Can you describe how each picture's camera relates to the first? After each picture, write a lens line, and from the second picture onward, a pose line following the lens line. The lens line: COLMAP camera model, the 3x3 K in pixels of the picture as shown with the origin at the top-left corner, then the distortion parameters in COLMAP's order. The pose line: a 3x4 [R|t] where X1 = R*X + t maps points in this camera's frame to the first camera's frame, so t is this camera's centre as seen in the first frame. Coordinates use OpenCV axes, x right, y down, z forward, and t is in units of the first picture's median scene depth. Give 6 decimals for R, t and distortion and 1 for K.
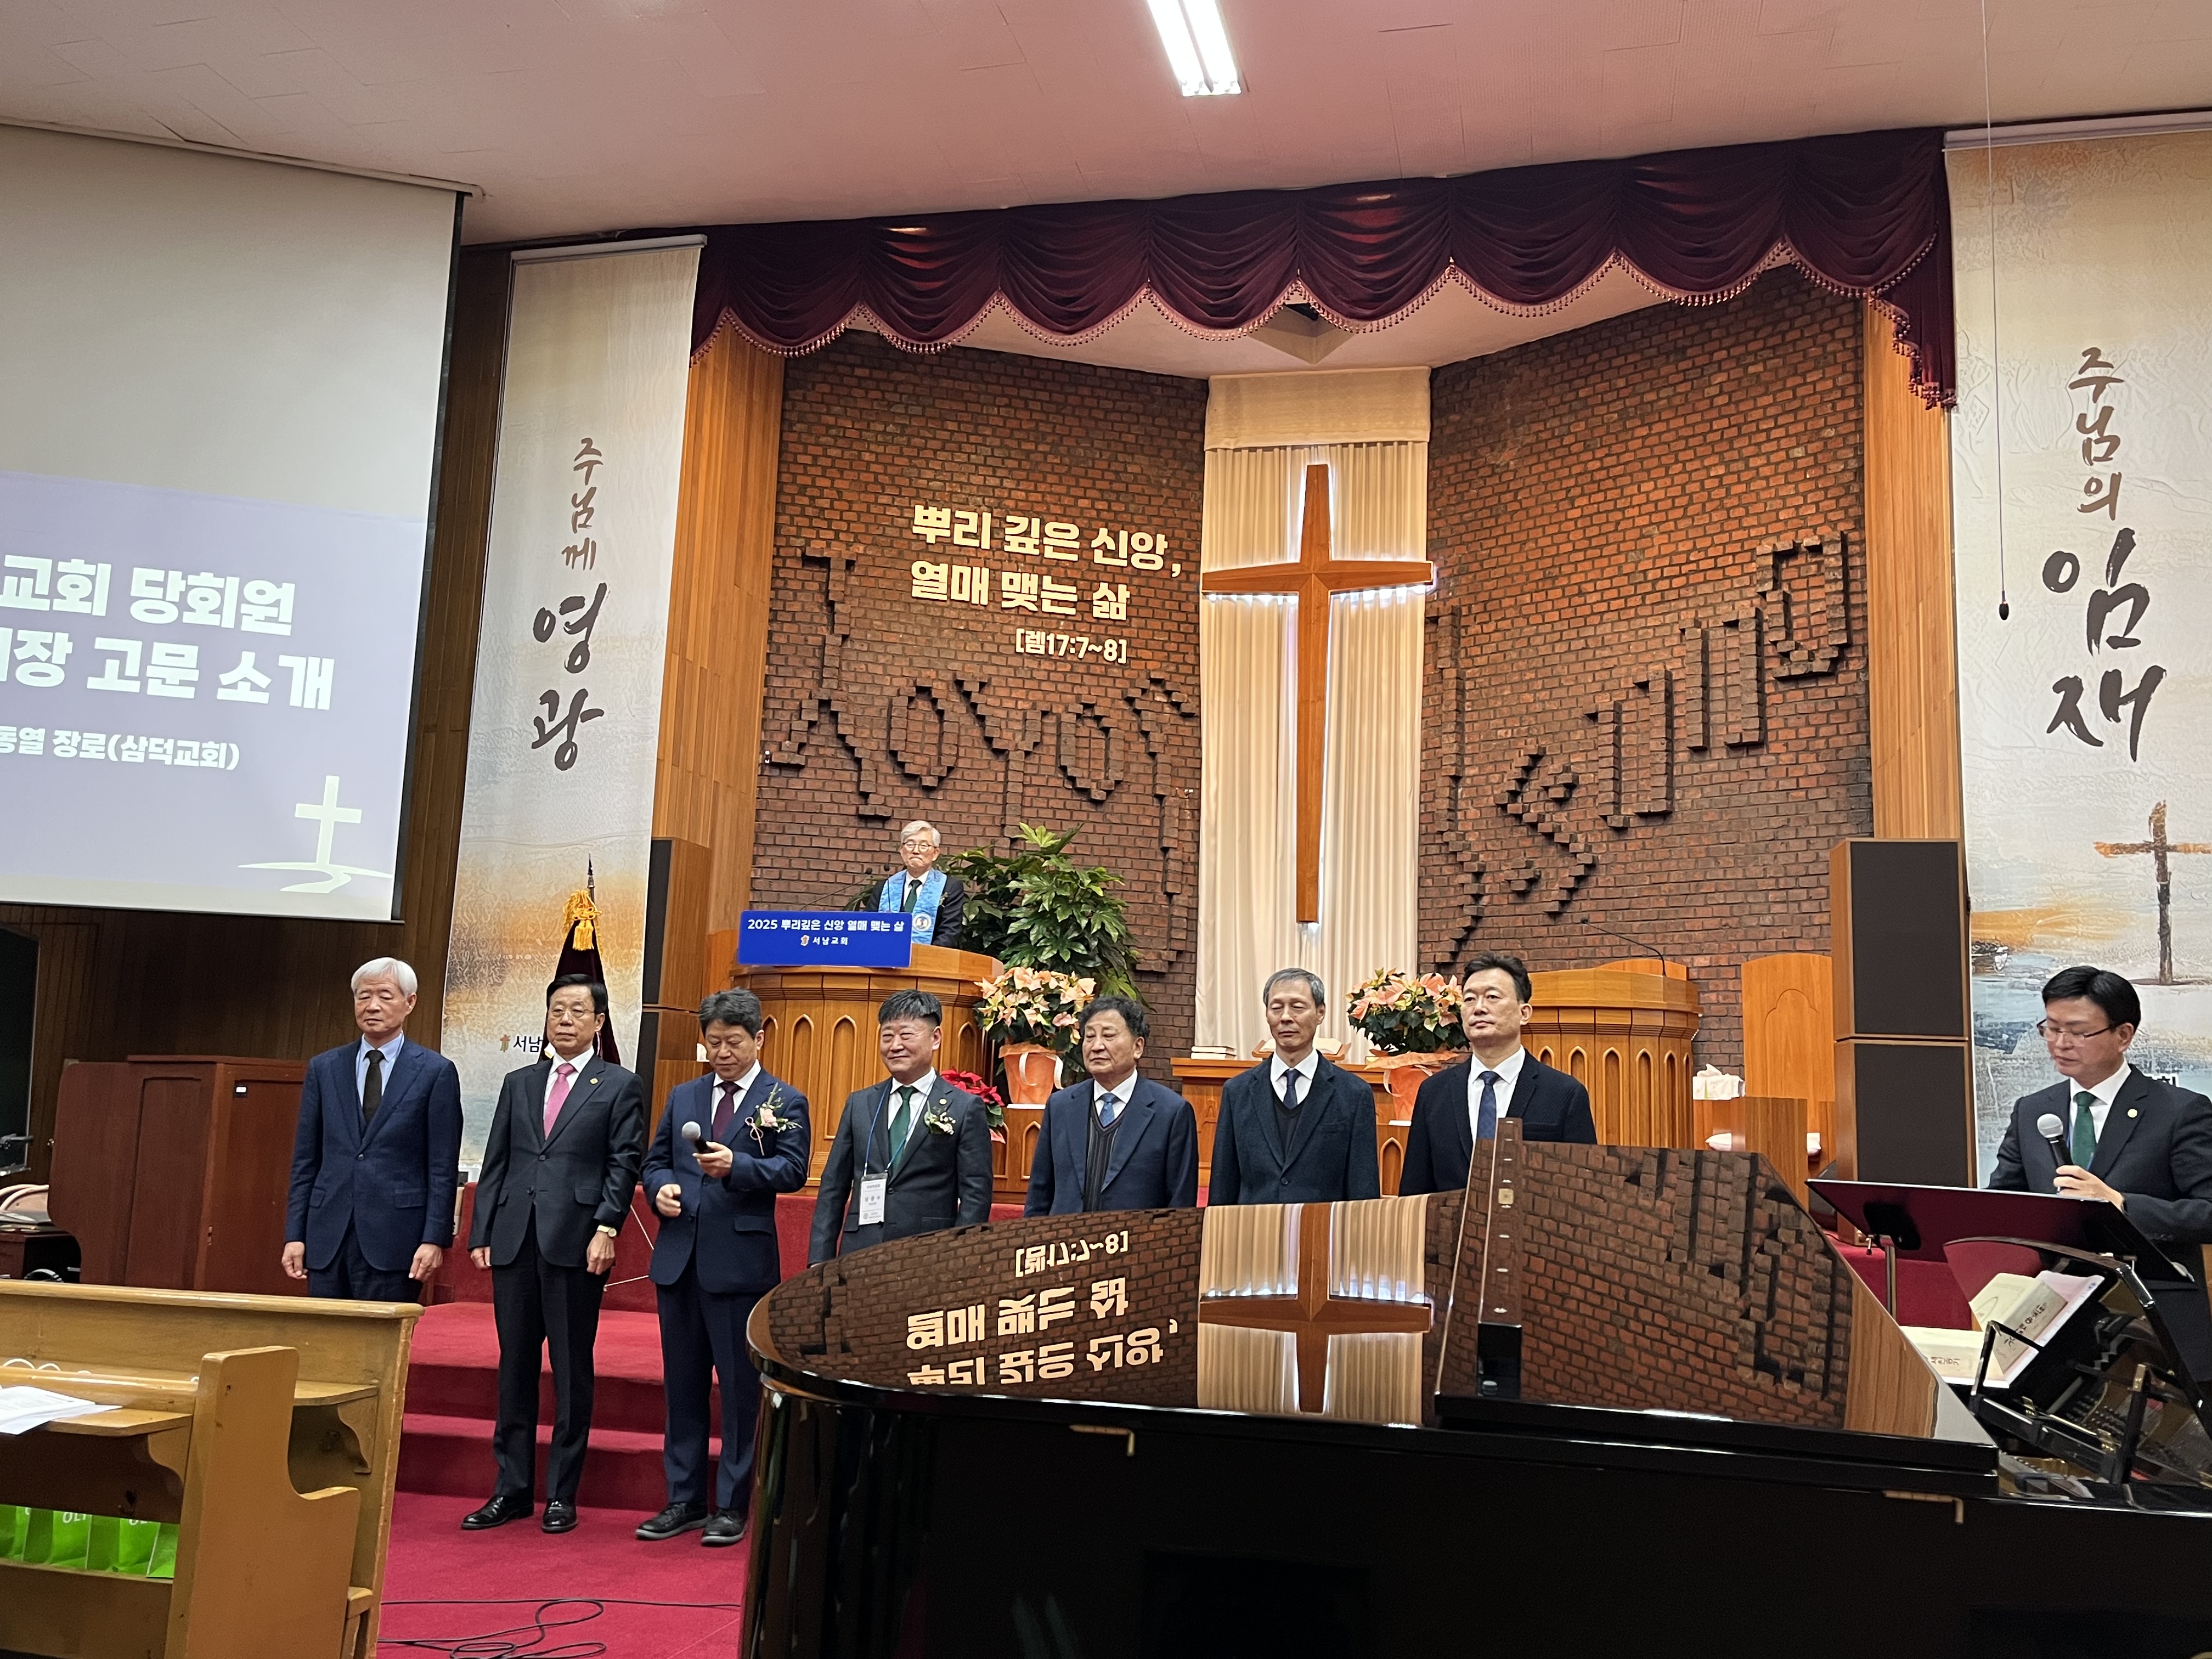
lens RADIAL K [[1815.8, 0, 1132.1], [0, 1815.8, 848.6], [0, 0, 1]] dist [0.077078, -0.102326]
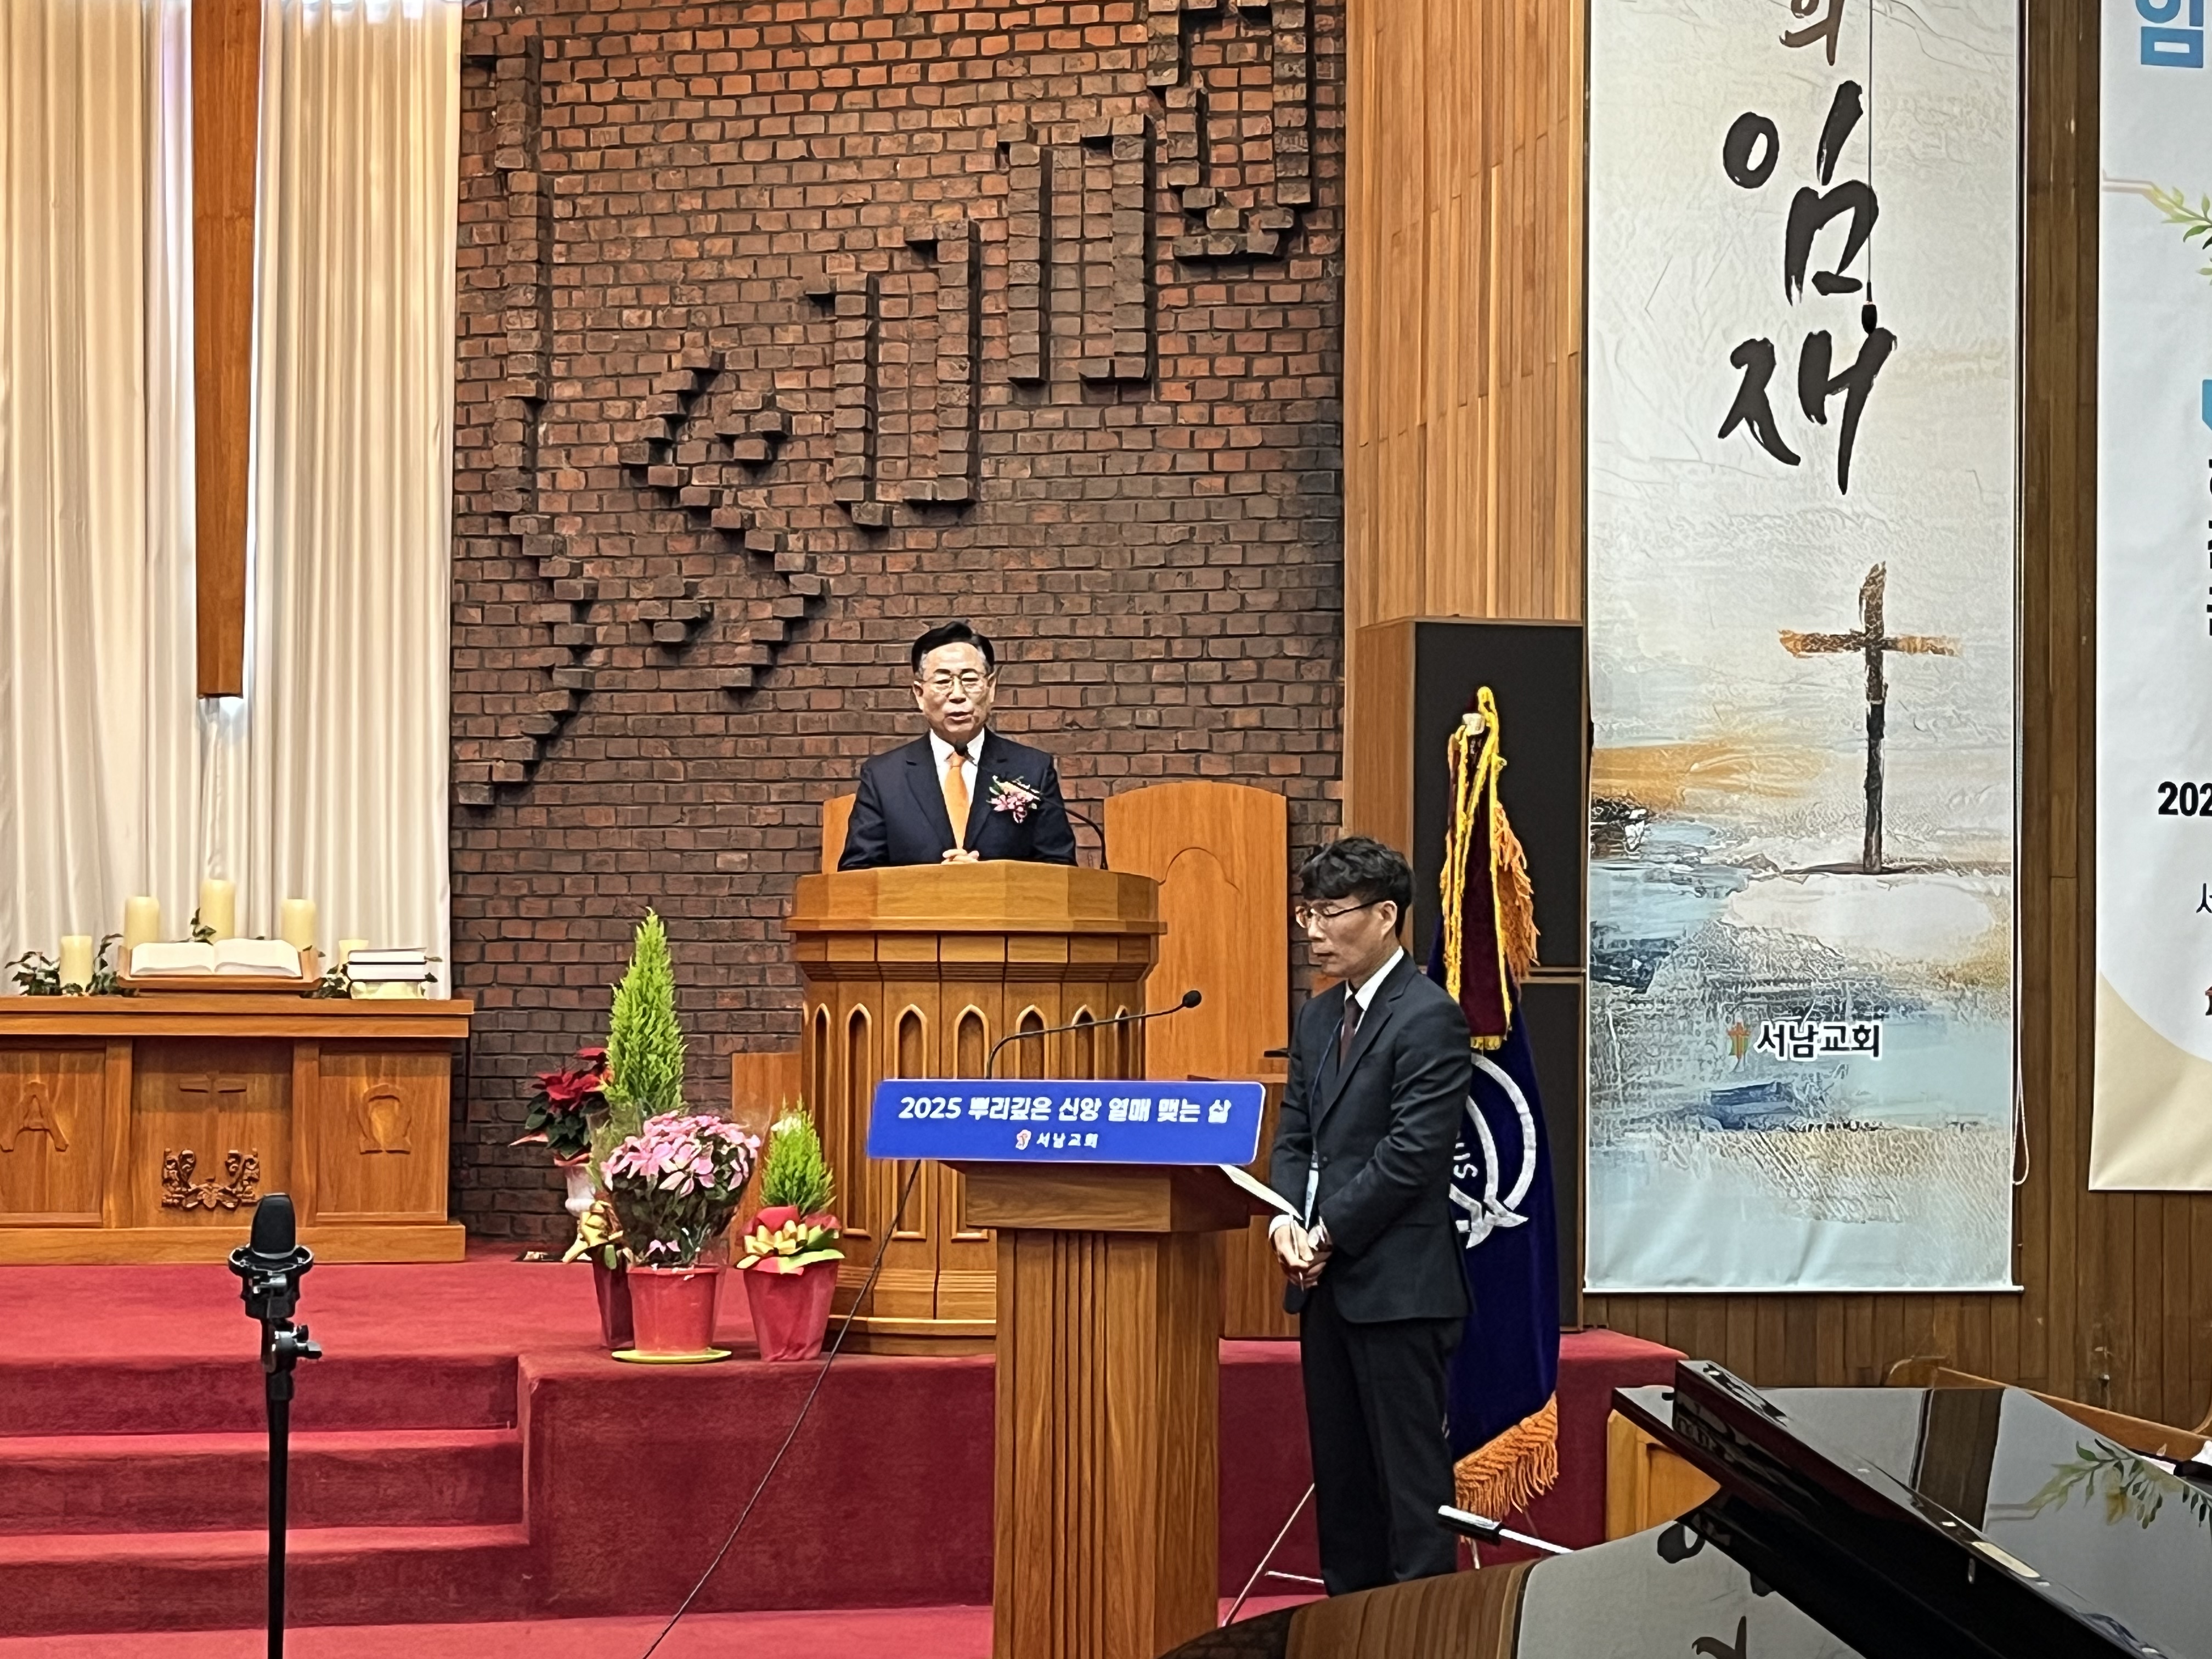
lens RADIAL K [[3959.1, 0, 1115.2], [0, 3959.1, 865.7], [0, 0, 1]] dist [0.135933, 0.000000]
pose [[0.898961, -0.014642, 0.437784, -0.154290], [-0.040153, 0.992479, 0.115644, -0.046644], [-0.436185, -0.121538, 0.891612, -0.031009]]
